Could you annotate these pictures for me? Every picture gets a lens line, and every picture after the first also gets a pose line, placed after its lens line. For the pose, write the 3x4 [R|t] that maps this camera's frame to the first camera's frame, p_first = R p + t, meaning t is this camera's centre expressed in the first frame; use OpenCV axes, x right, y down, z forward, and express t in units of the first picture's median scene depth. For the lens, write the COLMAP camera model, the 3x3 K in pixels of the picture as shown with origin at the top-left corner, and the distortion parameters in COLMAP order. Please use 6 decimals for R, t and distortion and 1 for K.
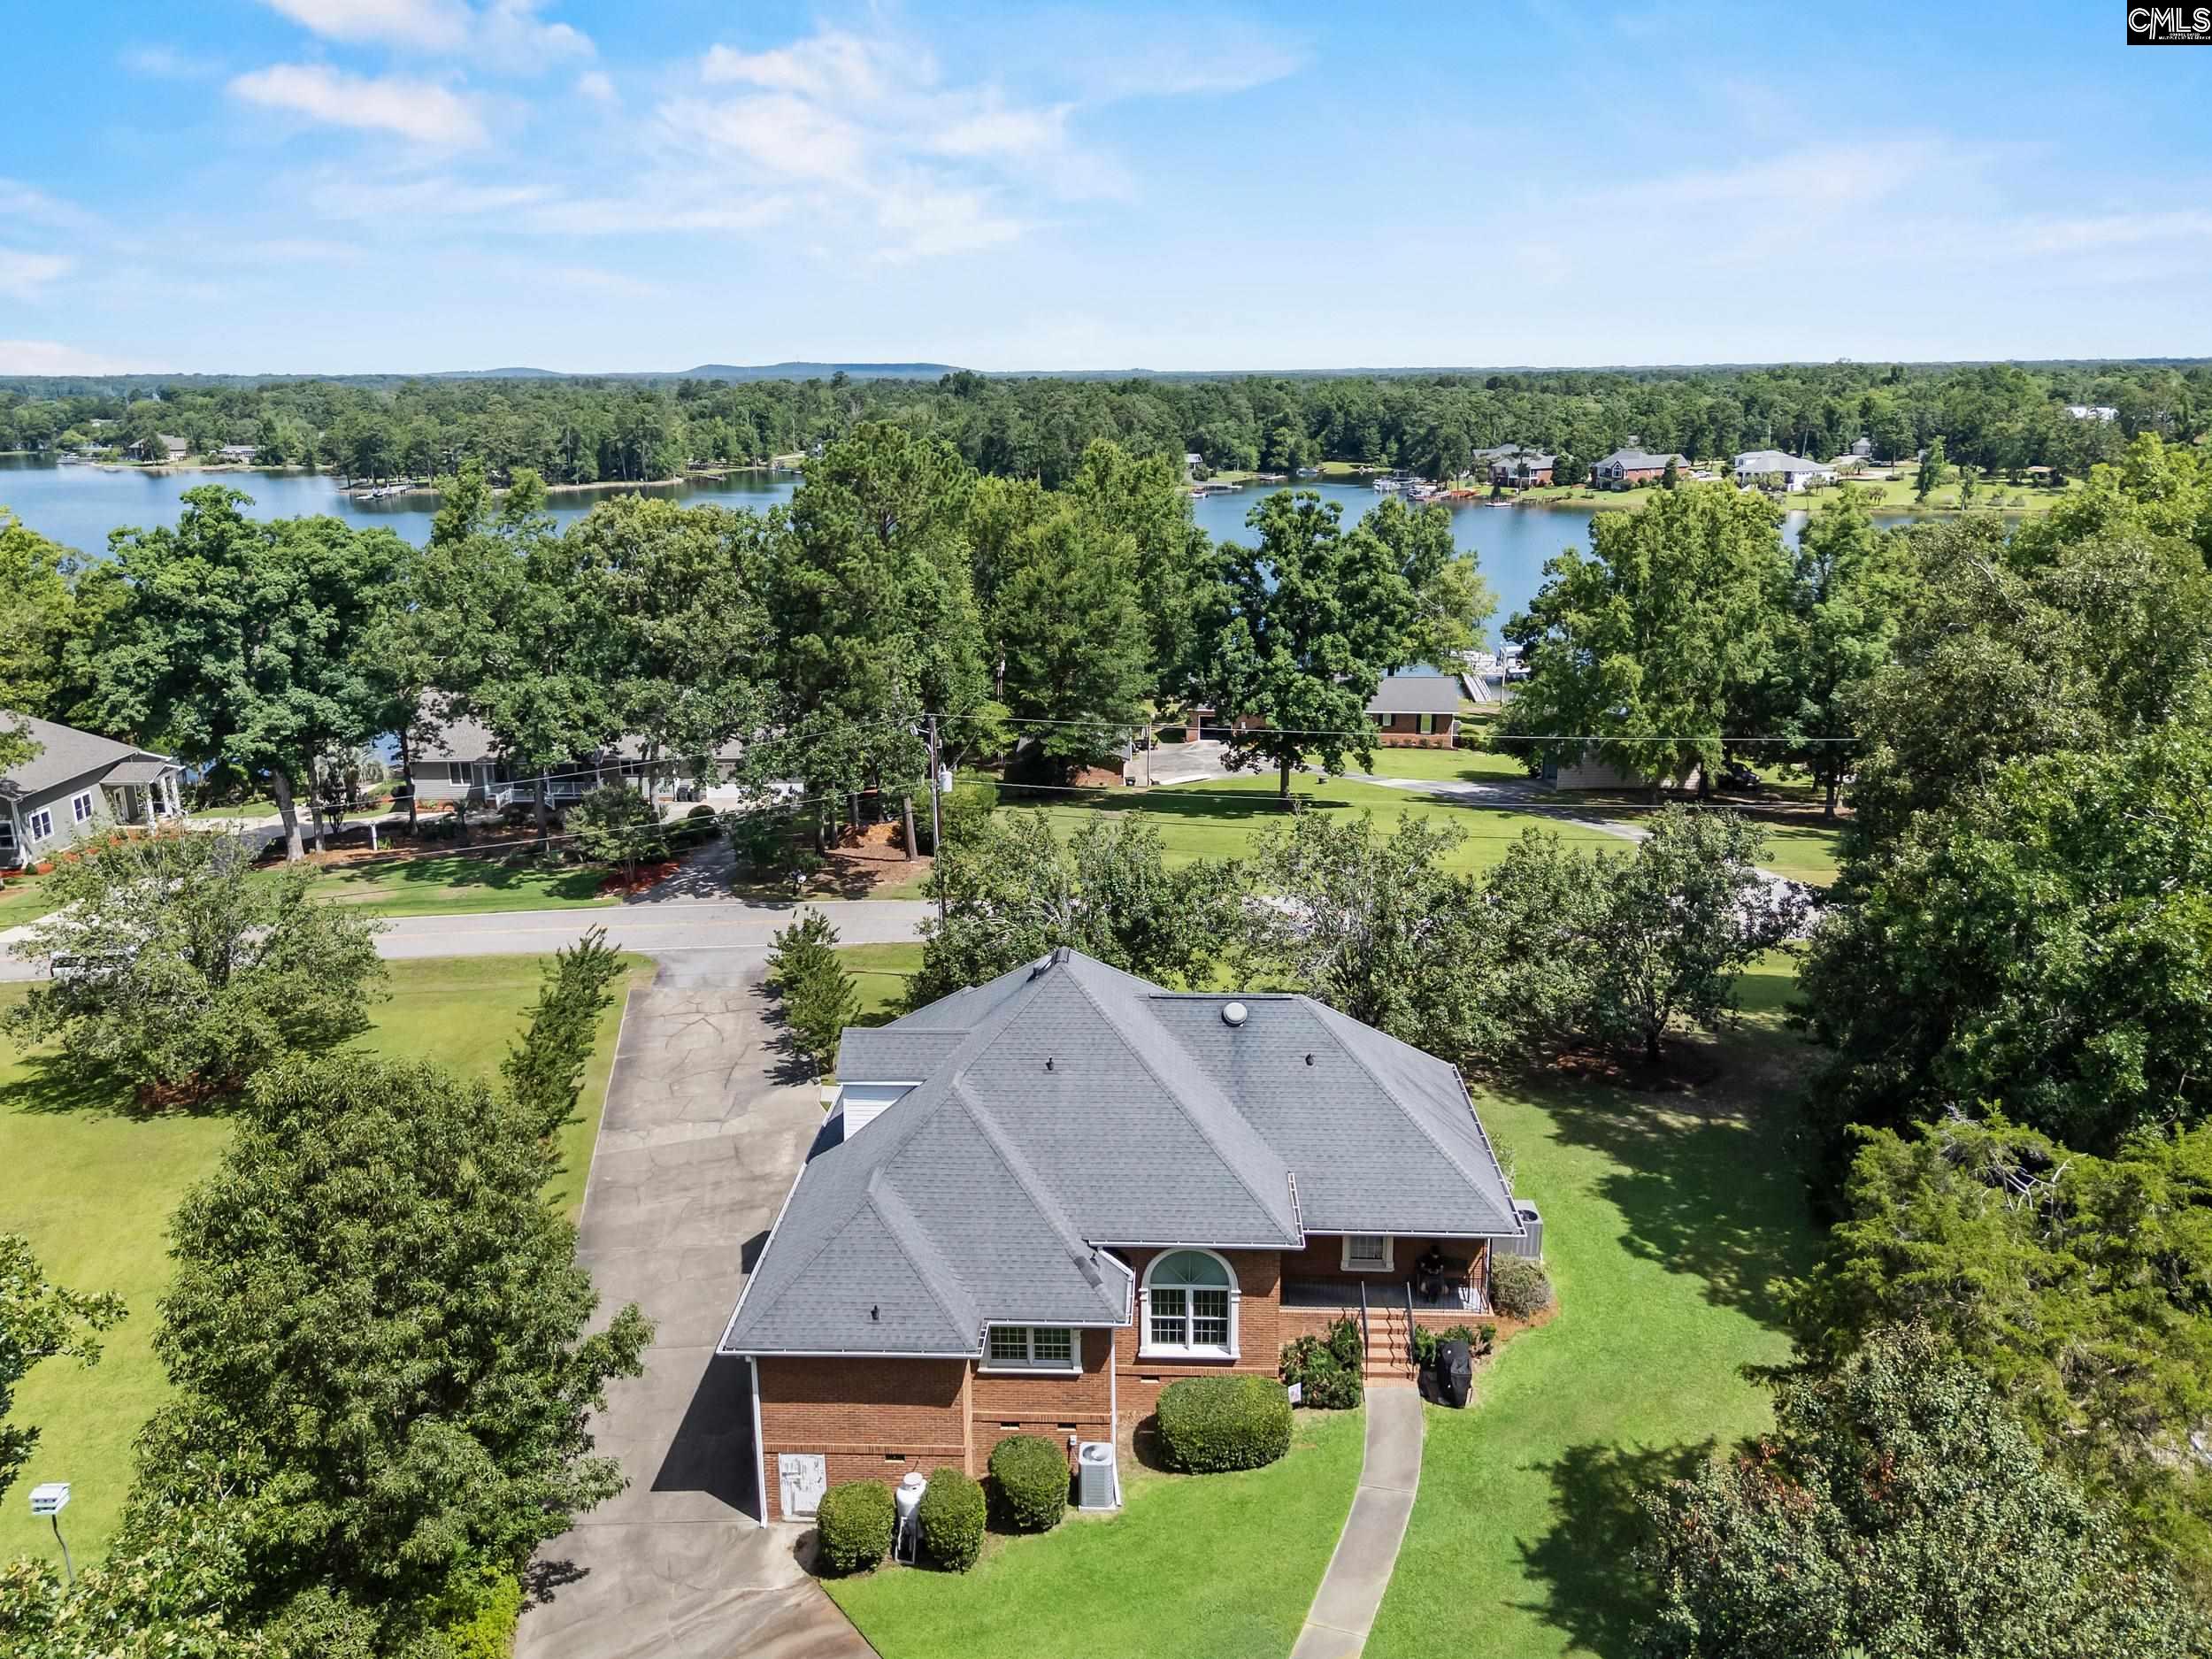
lens RADIAL K [[1639.0, 0, 1095.1], [0, 1639.0, 821.8], [0, 0, 1]] dist [0.051040, -0.042355]
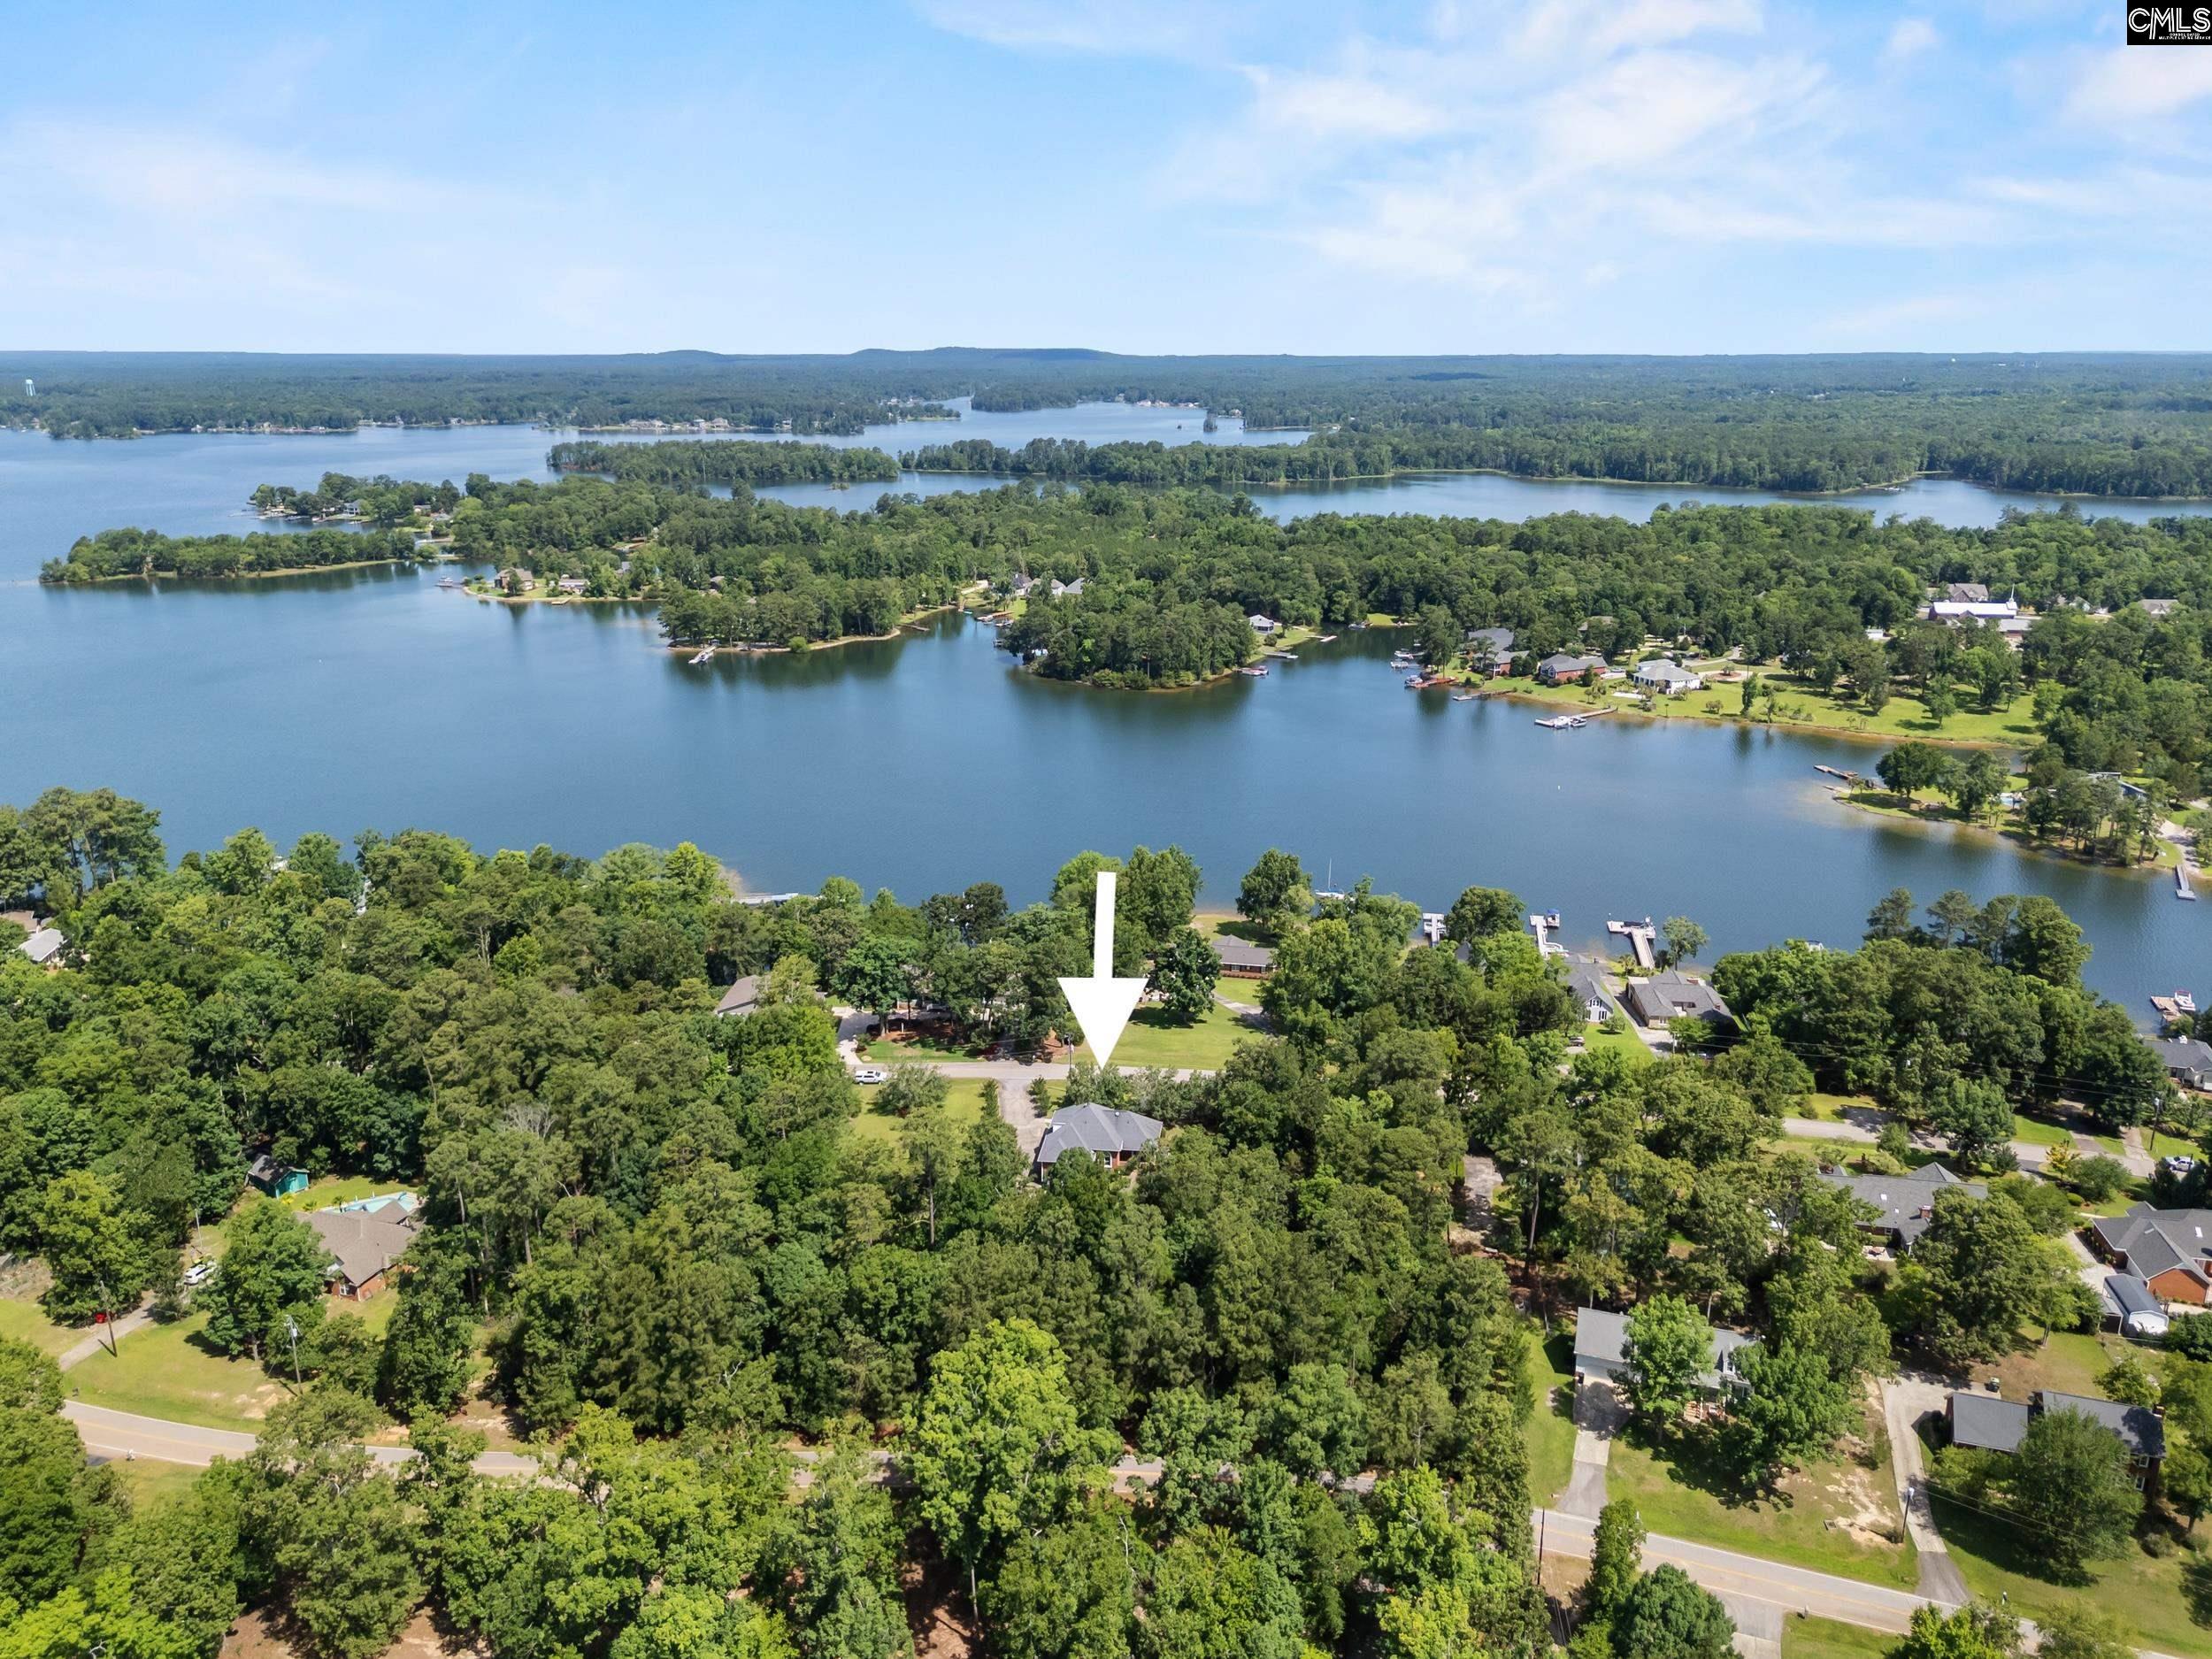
lens RADIAL K [[1639.0, 0, 1095.1], [0, 1639.0, 821.8], [0, 0, 1]] dist [0.051040, -0.042355]
pose [[0.996082, 0.029921, -0.083224, 0.037120], [-0.028384, 0.999405, 0.019590, -0.083937], [0.083761, -0.017151, 0.996338, -0.392949]]
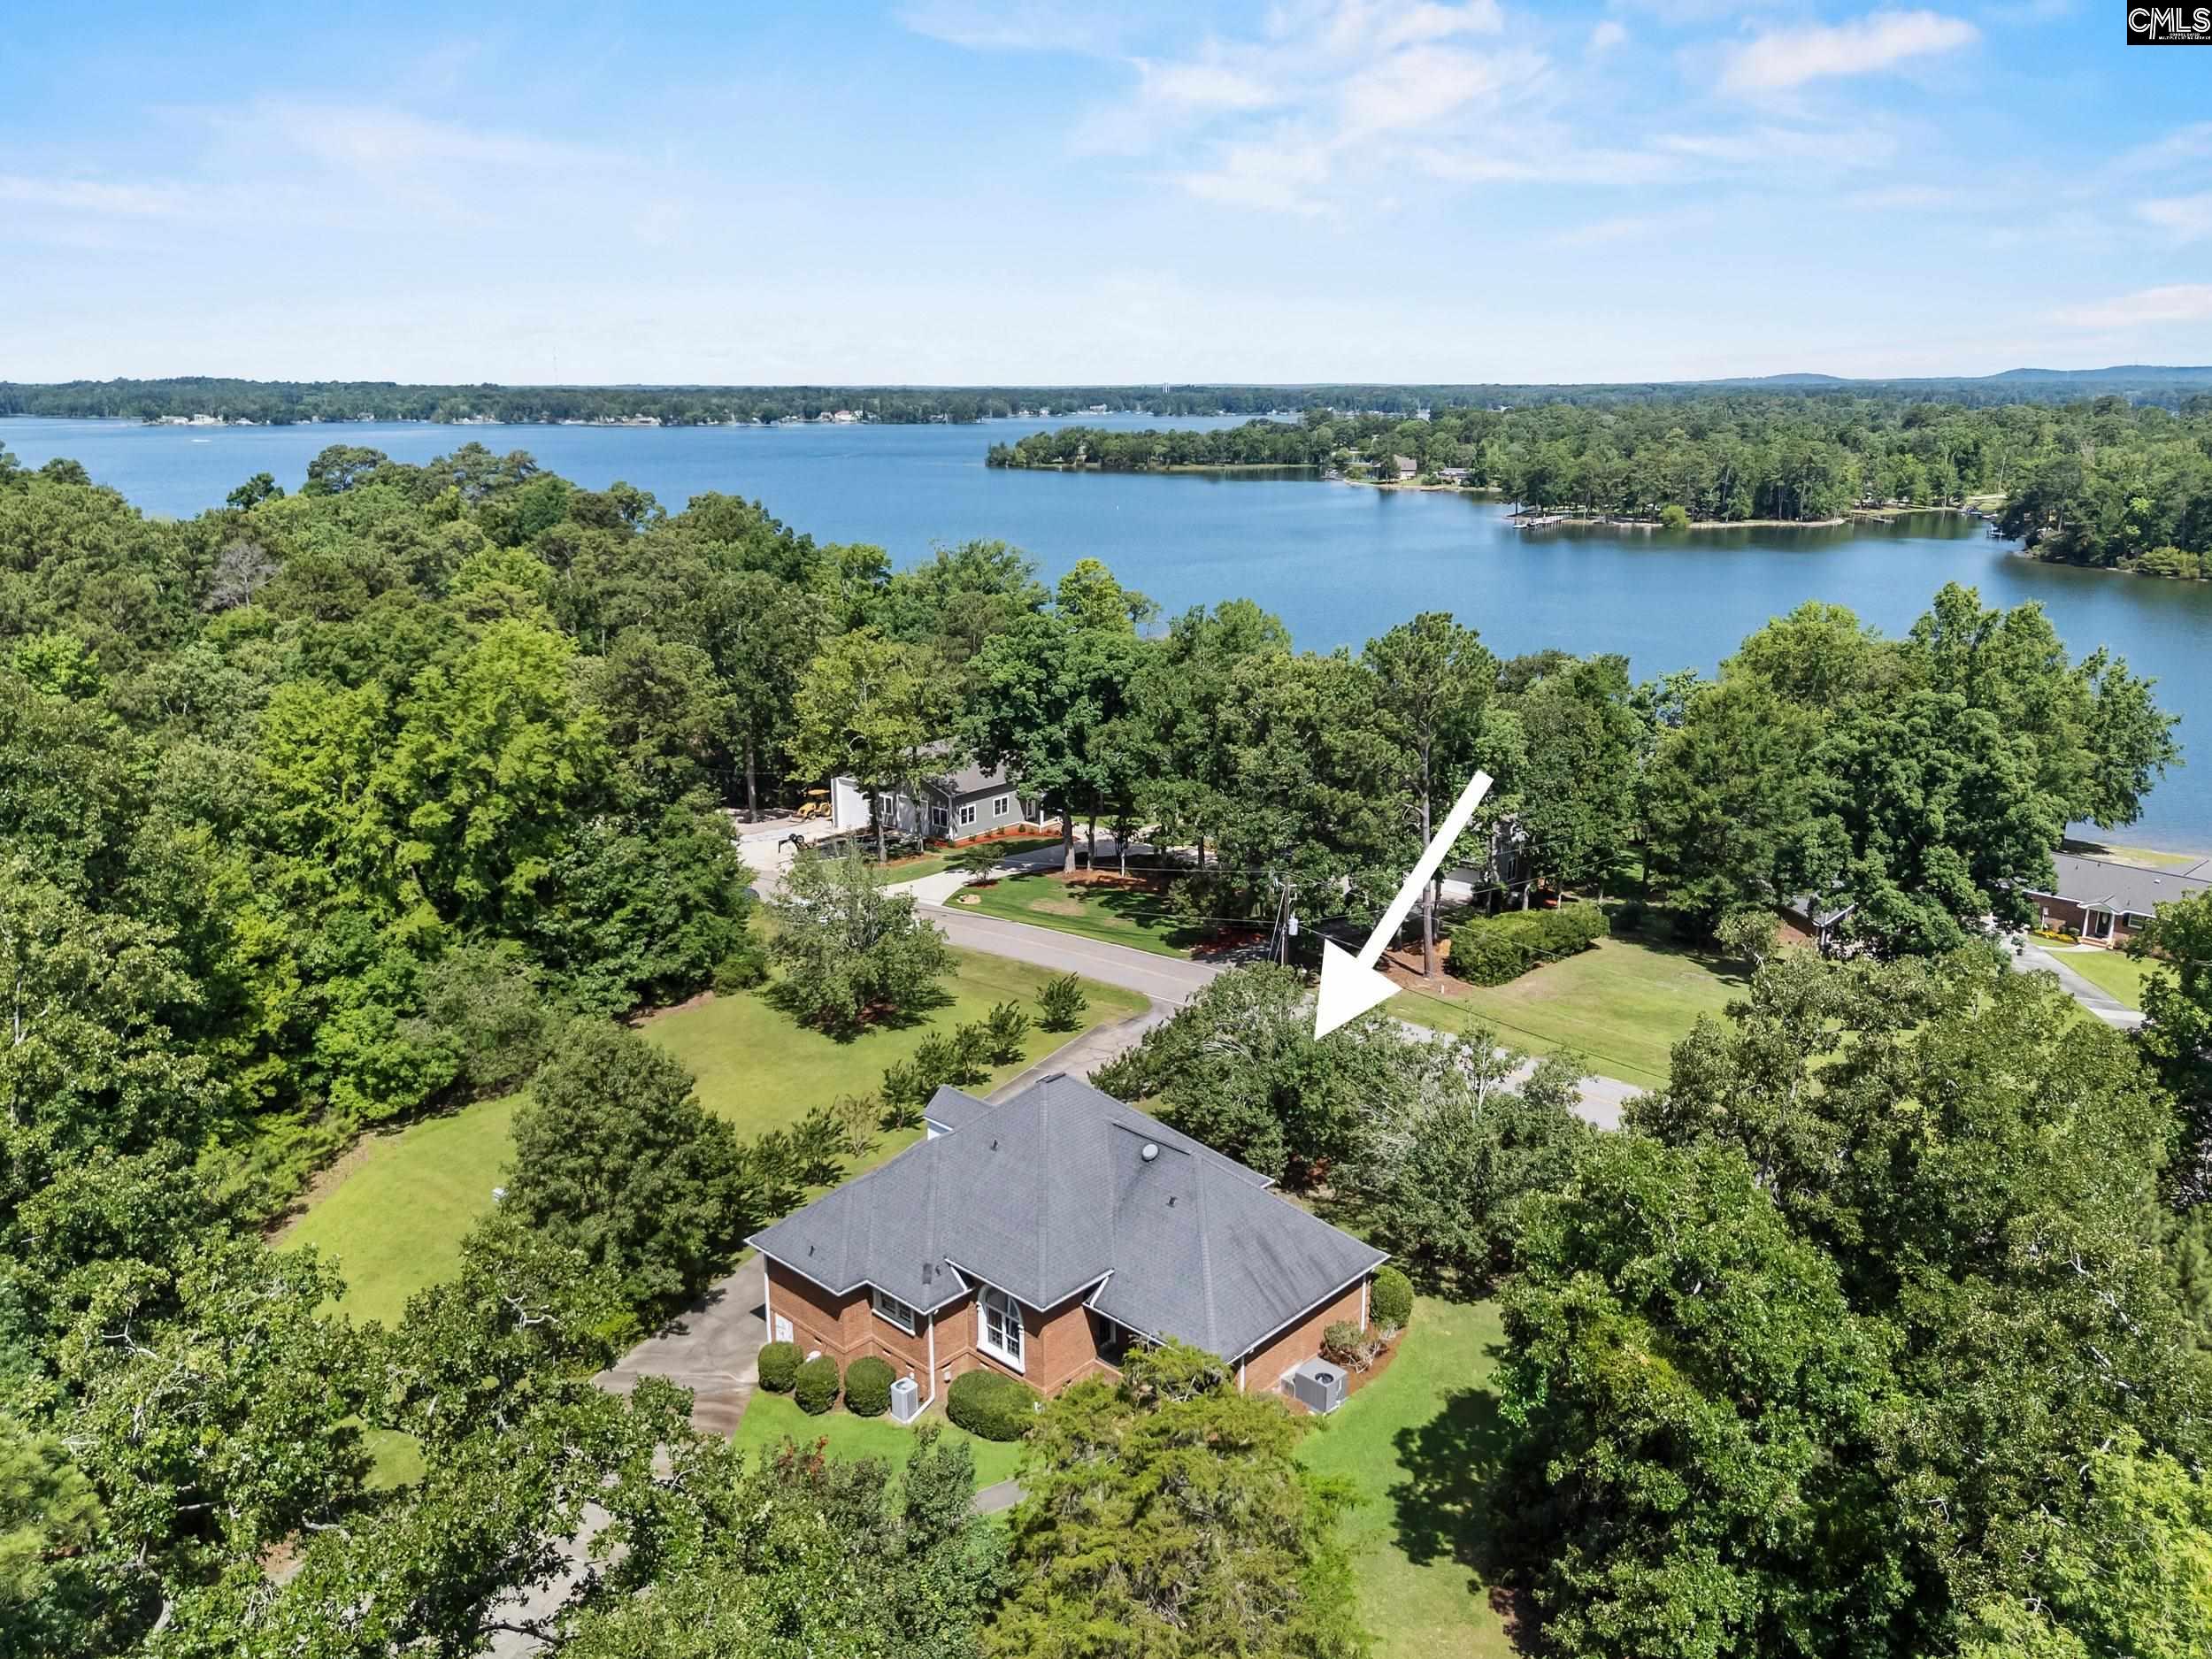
lens RADIAL K [[1639.0, 0, 1095.1], [0, 1639.0, 821.8], [0, 0, 1]] dist [0.051040, -0.042355]
pose [[0.752704, 0.174361, -0.634850, 0.068642], [-0.176023, 0.982486, 0.061138, -0.018323], [0.634392, 0.065729, 0.770212, -0.009564]]
